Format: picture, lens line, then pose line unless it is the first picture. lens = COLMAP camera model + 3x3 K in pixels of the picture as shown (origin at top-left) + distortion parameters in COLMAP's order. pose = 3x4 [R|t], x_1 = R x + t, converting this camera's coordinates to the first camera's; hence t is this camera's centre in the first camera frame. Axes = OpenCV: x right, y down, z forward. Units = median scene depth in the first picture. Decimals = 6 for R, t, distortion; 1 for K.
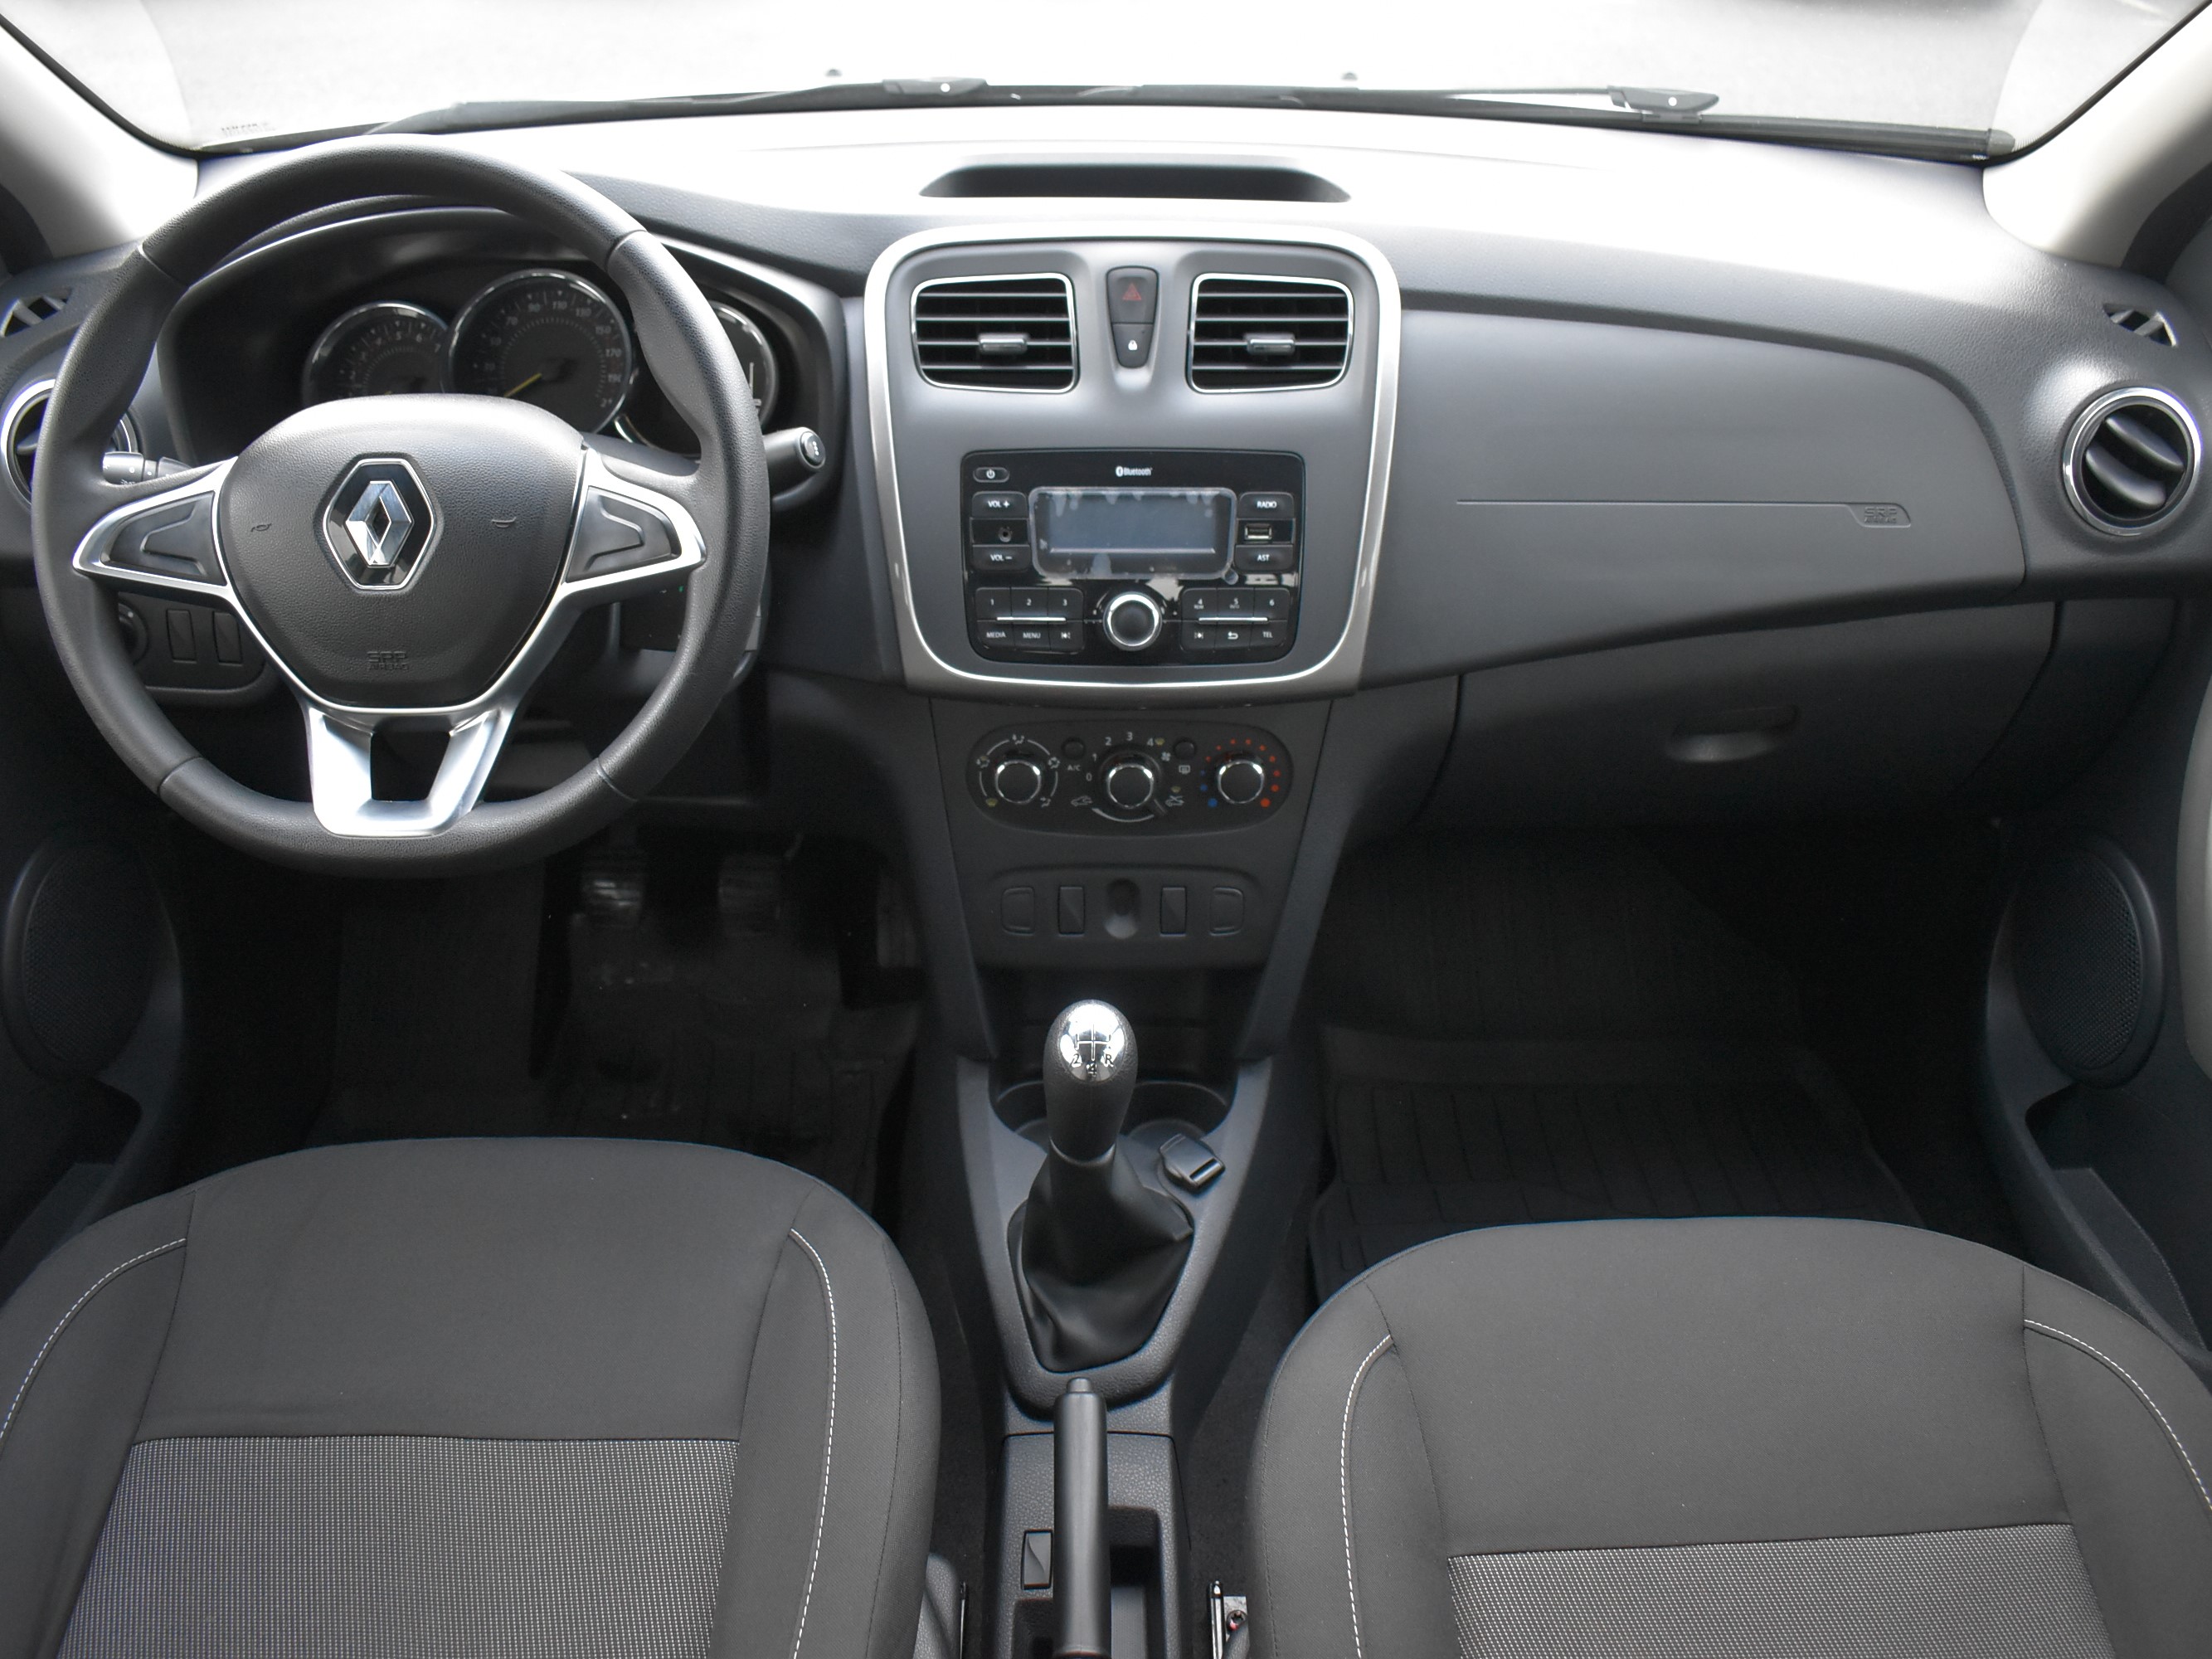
lens RADIAL K [[1853.9, 0, 1106.0], [0, 1853.9, 829.5], [0, 0, 1]] dist [-0.097152, 0.000821]
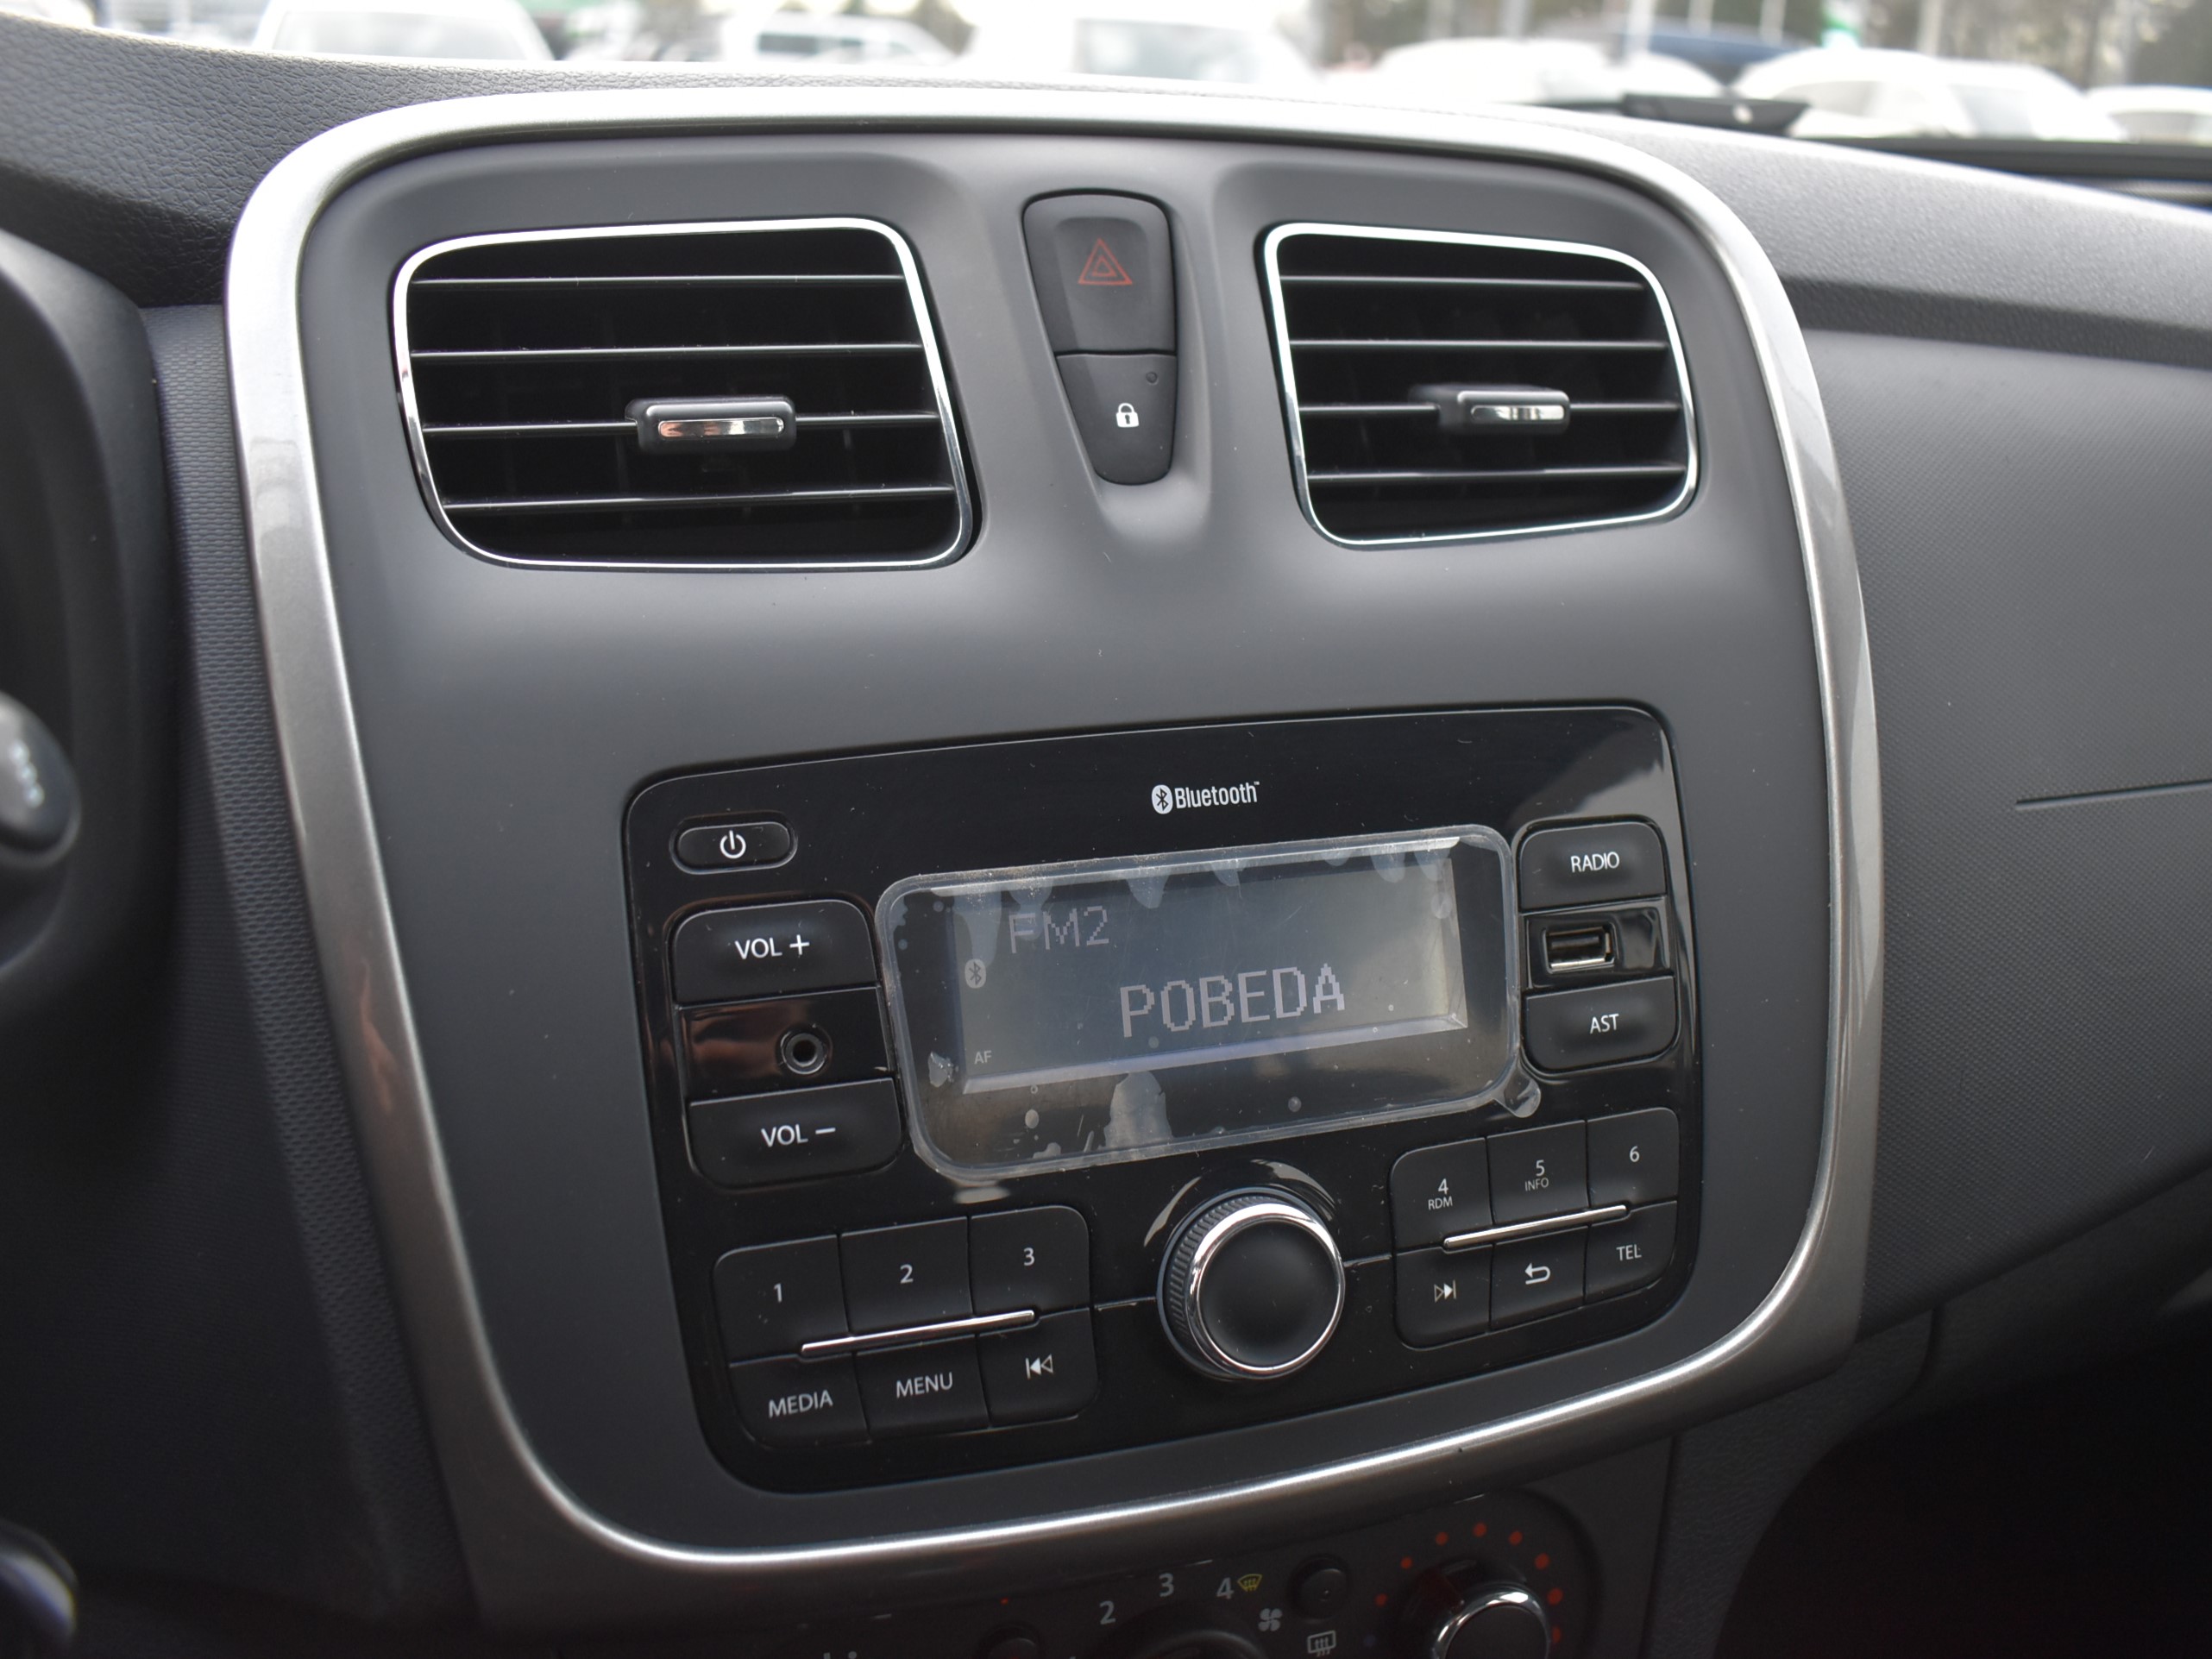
lens RADIAL K [[1853.8, 0, 1106.0], [0, 1853.8, 829.5], [0, 0, 1]] dist [-0.097152, 0.000821]
pose [[0.941797, -0.083890, 0.325546, -0.100349], [0.149540, 0.971827, -0.182184, -0.134059], [-0.301091, 0.220262, 0.927809, 0.715892]]
